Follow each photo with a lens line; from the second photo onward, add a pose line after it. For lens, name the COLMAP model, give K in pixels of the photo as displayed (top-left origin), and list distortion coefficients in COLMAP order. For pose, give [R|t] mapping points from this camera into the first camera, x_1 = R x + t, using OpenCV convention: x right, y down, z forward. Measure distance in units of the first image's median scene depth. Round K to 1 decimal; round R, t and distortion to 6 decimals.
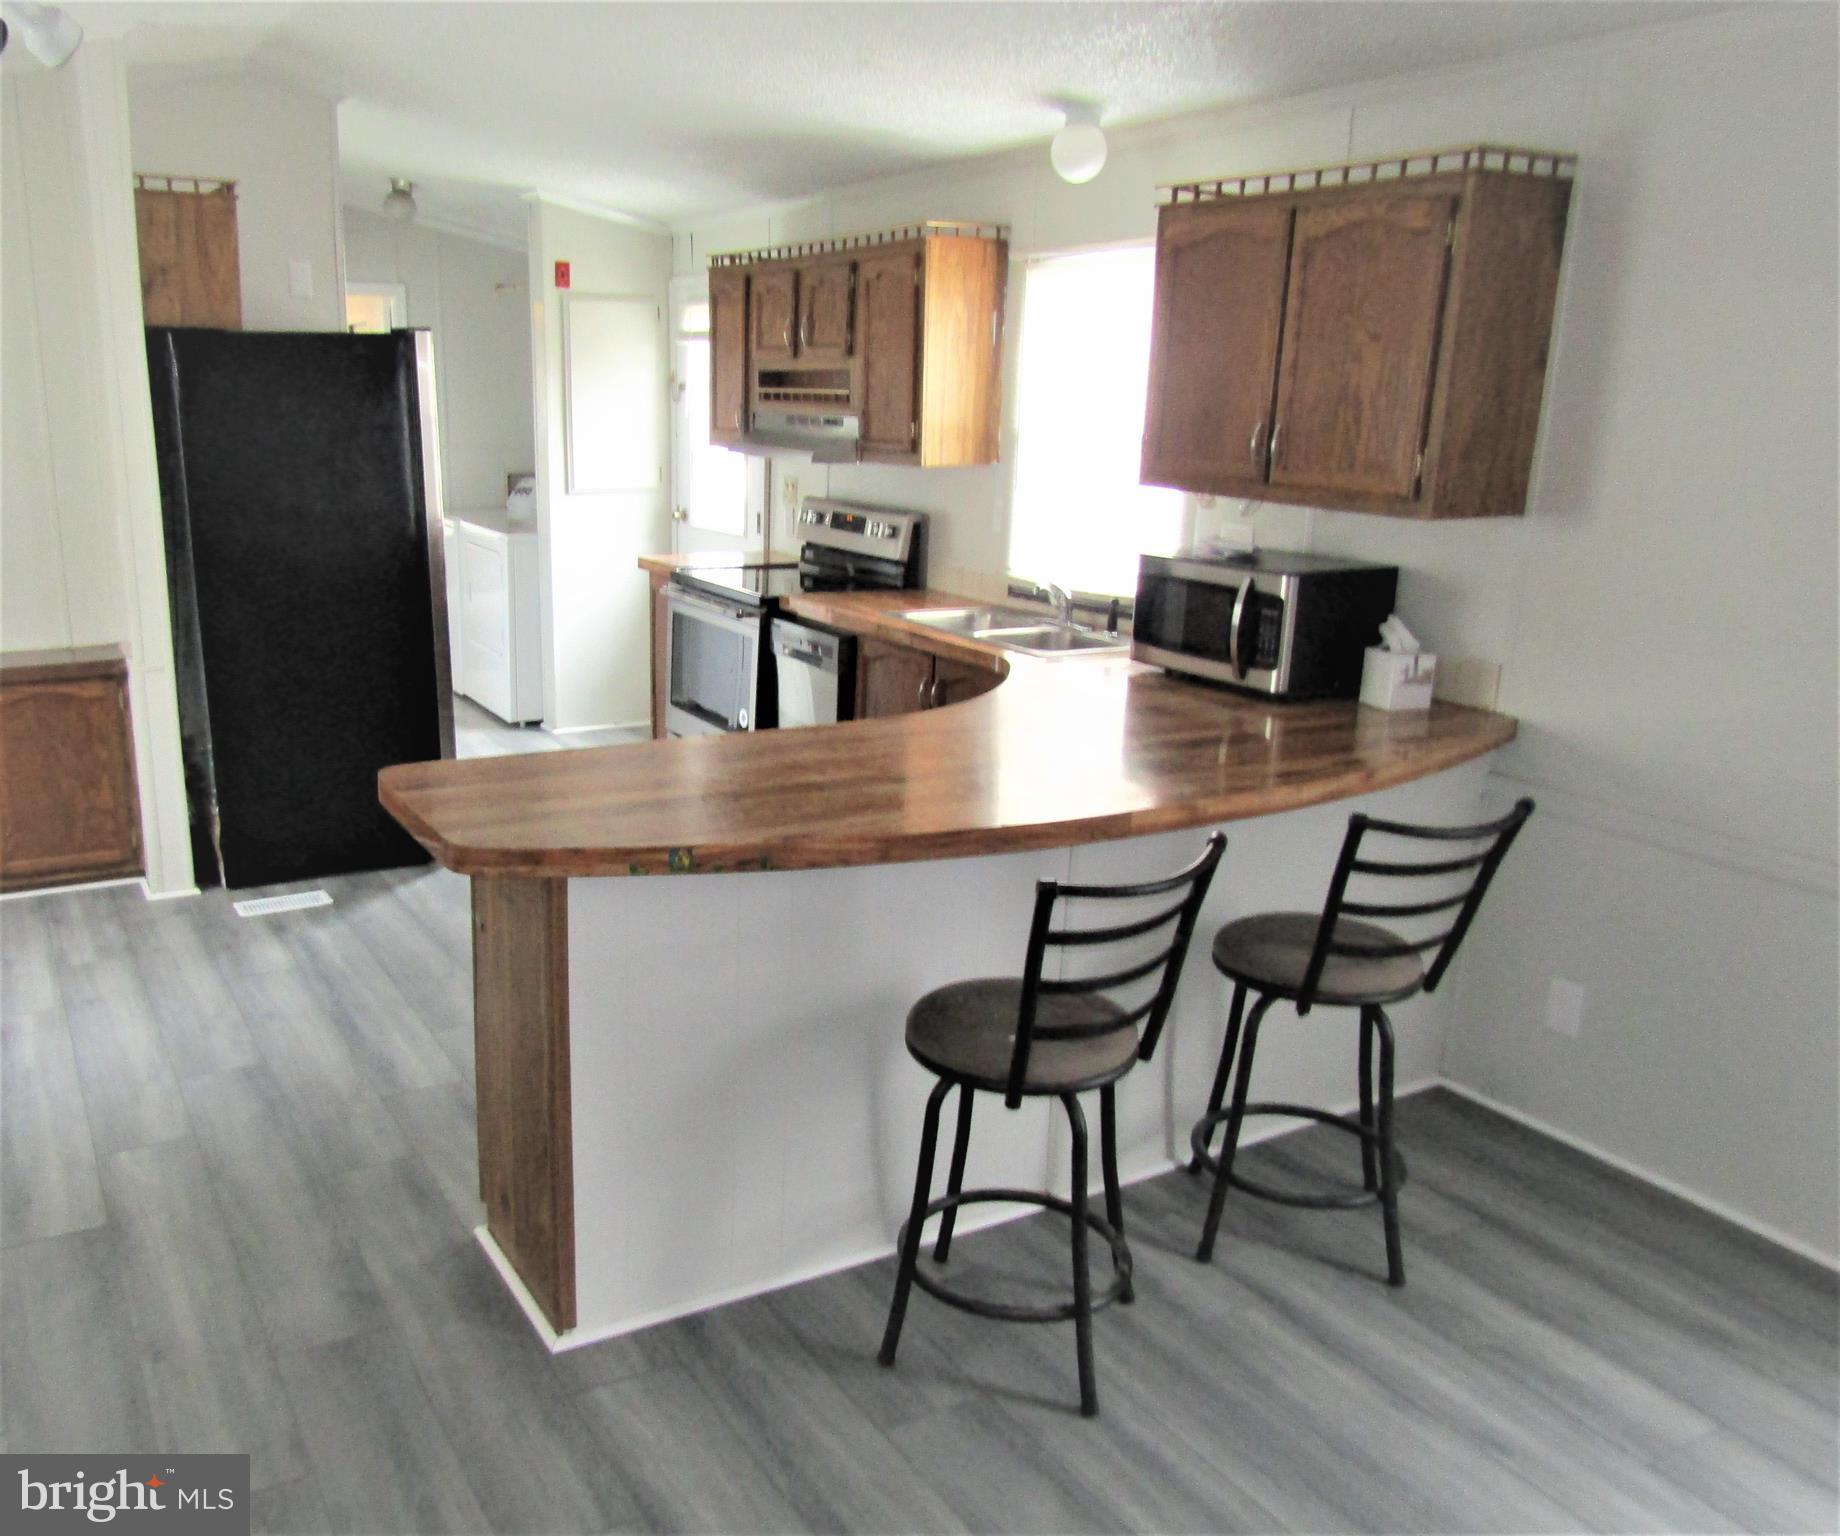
lens RADIAL K [[1515.9, 0, 767.3], [0, 1515.9, 798.1], [0, 0, 1]] dist [-0.012678, -0.013620]
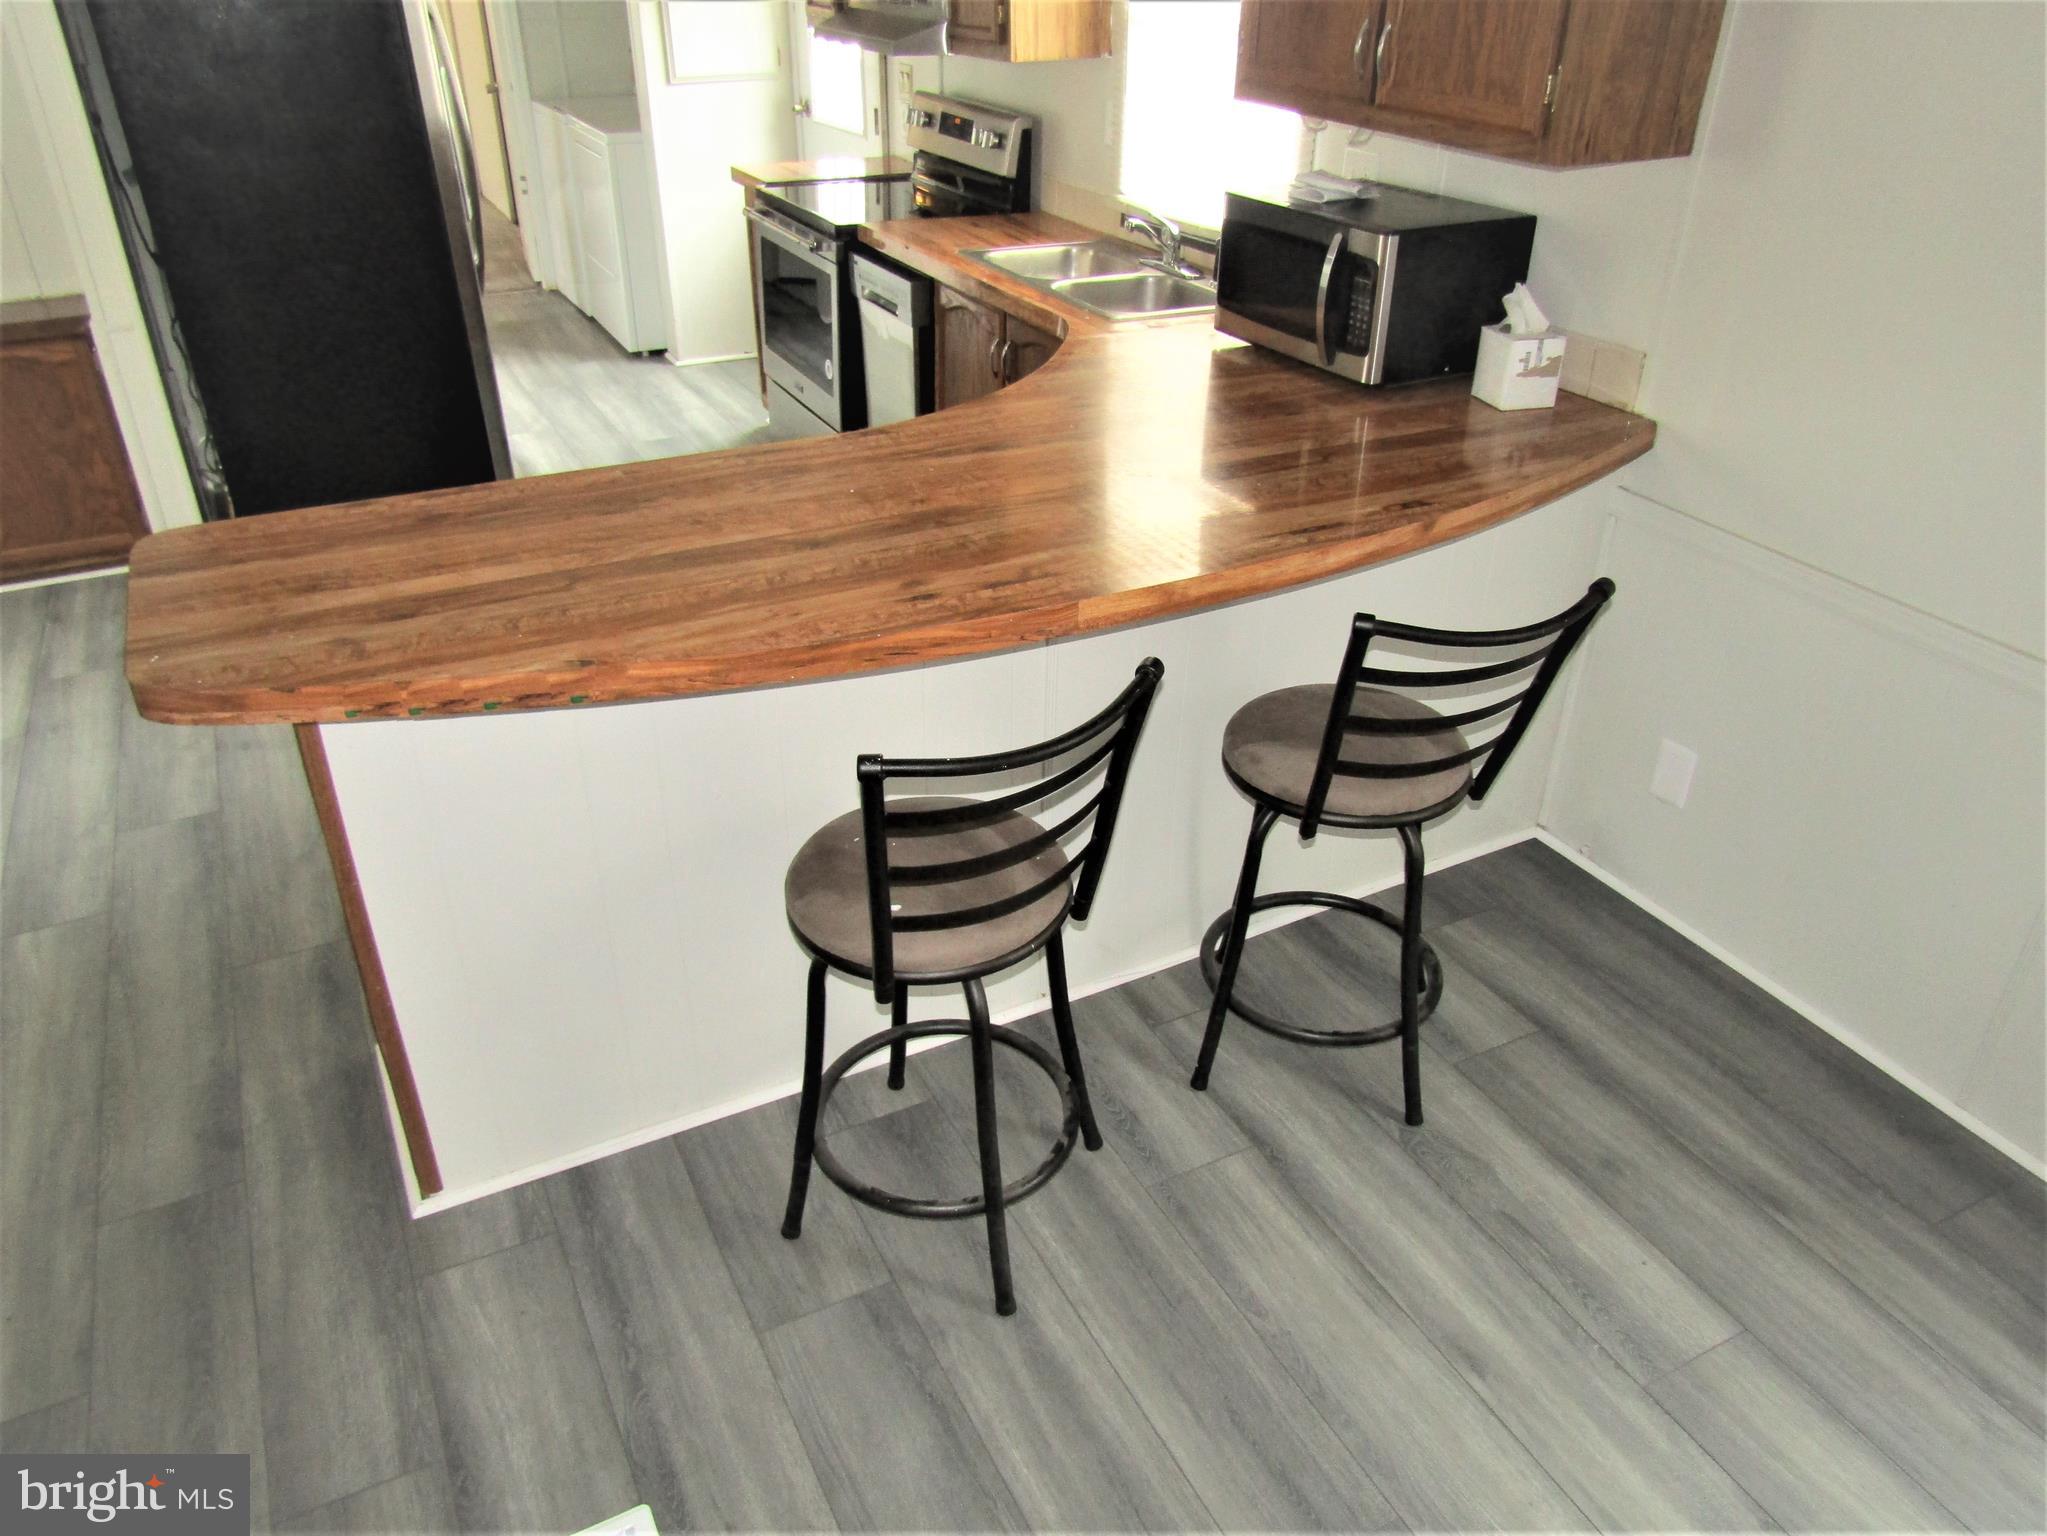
lens RADIAL K [[1450.9, 0, 1023.5], [0, 1450.9, 768.0], [0, 0, 1]] dist [-0.019619, -0.000363]
pose [[0.999911, -0.000066, -0.013308, 0.154849], [0.003561, 0.964845, 0.262795, -0.072051], [0.012823, -0.262819, 0.964760, 0.187399]]
